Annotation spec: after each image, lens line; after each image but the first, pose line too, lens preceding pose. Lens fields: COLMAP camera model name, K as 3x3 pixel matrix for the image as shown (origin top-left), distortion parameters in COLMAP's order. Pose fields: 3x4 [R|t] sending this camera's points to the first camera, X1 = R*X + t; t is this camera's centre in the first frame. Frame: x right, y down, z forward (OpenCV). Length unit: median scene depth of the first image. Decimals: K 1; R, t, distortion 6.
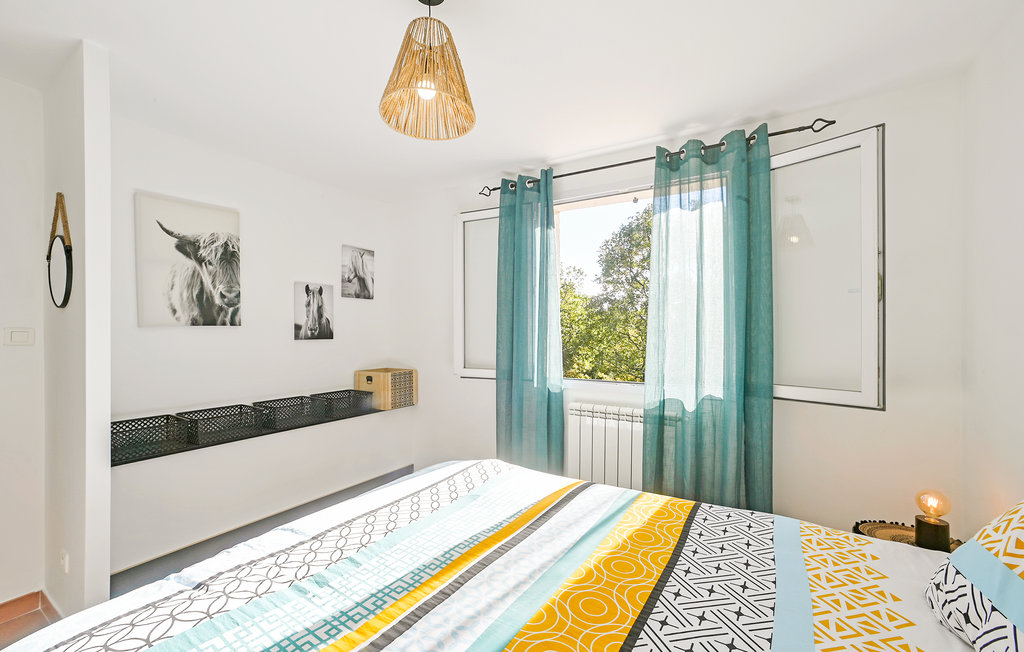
lens RADIAL K [[420.1, 0, 514.3], [0, 420.1, 331.8], [0, 0, 1]] dist [0.000020, 0.000050]
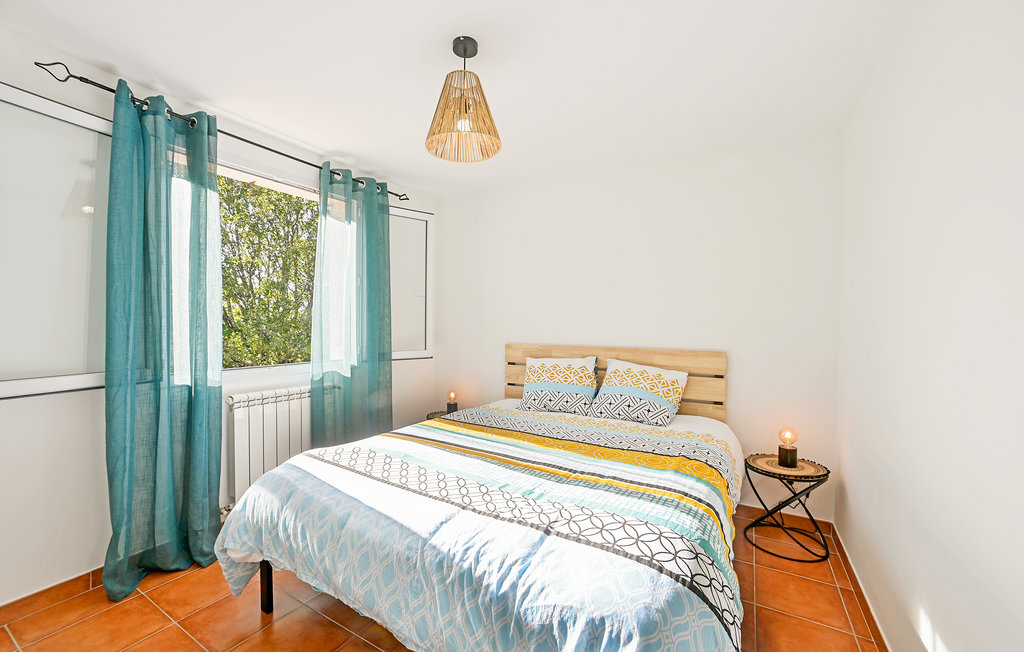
lens RADIAL K [[419.4, 0, 515.7], [0, 419.4, 334.3], [0, 0, 1]] dist [-0.053358, 0.027048]
pose [[-0.023486, -0.038348, 0.998988, -0.827340], [-0.012978, 0.999192, 0.038050, -0.002659], [-0.999640, -0.012071, -0.023965, 0.474931]]
